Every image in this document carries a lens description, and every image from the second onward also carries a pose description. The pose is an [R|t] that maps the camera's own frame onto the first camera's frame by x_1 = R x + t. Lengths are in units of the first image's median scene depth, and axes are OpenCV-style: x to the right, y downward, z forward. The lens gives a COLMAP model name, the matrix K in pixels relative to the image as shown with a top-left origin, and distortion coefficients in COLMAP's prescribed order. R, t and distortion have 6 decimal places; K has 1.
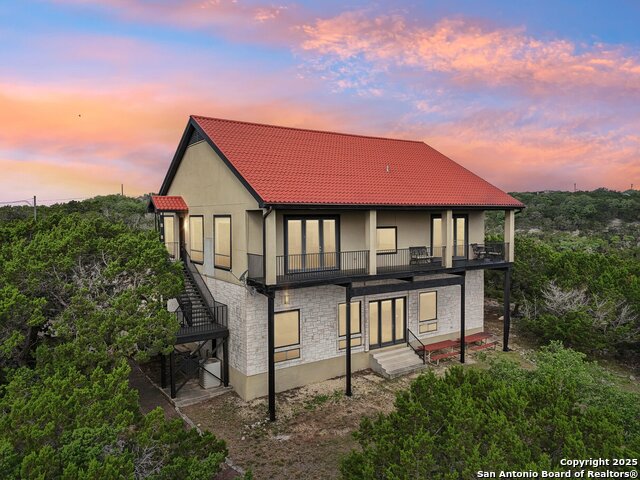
lens RADIAL K [[480.1, 0, 319.2], [0, 480.1, 238.6], [0, 0, 1]] dist [0.060043, -0.049870]
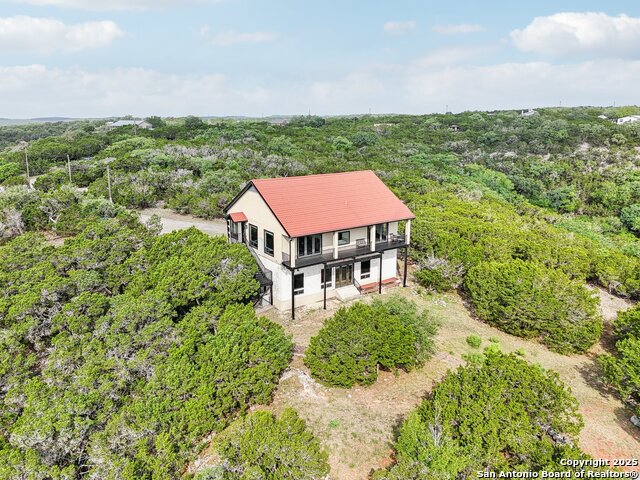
lens RADIAL K [[480.1, 0, 319.1], [0, 480.1, 240.5], [0, 0, 1]] dist [0.060043, -0.049870]
pose [[0.999815, 0.007259, 0.017824, -0.008175], [-0.010633, 0.980306, 0.197200, -0.393591], [-0.016042, -0.197353, 0.980201, -1.040965]]
